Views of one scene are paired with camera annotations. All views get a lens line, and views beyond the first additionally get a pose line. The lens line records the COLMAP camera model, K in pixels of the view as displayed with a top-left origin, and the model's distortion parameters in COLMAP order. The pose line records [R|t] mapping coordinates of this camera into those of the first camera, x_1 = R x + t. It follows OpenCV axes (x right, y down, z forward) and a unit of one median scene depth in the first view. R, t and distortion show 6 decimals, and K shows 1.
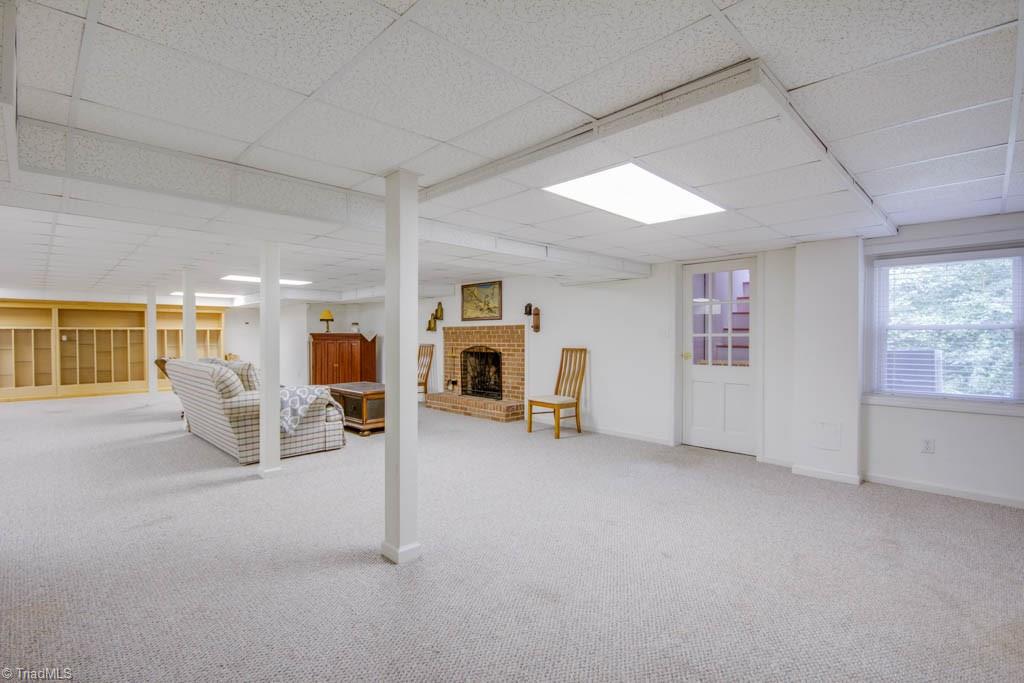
lens RADIAL K [[472.1, 0, 509.0], [0, 472.1, 342.2], [0, 0, 1]] dist [0.003394, -0.005939]
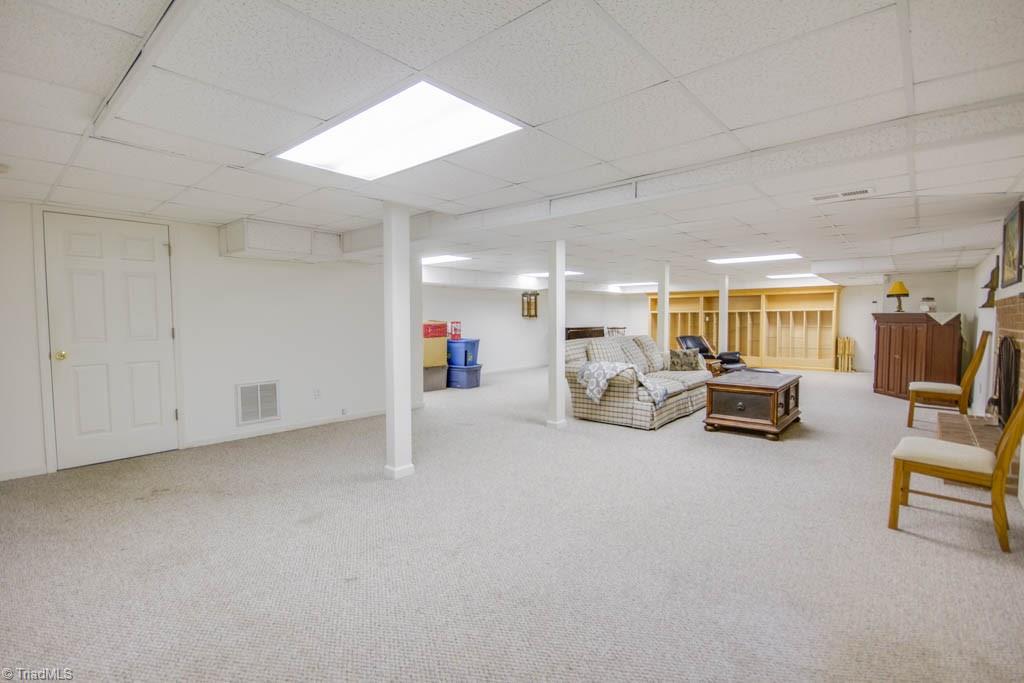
lens RADIAL K [[472.1, 0, 509.0], [0, 472.1, 342.2], [0, 0, 1]] dist [0.003394, -0.005939]
pose [[0.066748, 0.050060, -0.996513, 0.615074], [-0.010279, 0.998722, 0.049482, -0.006918], [0.997717, 0.006940, 0.067178, 0.646711]]
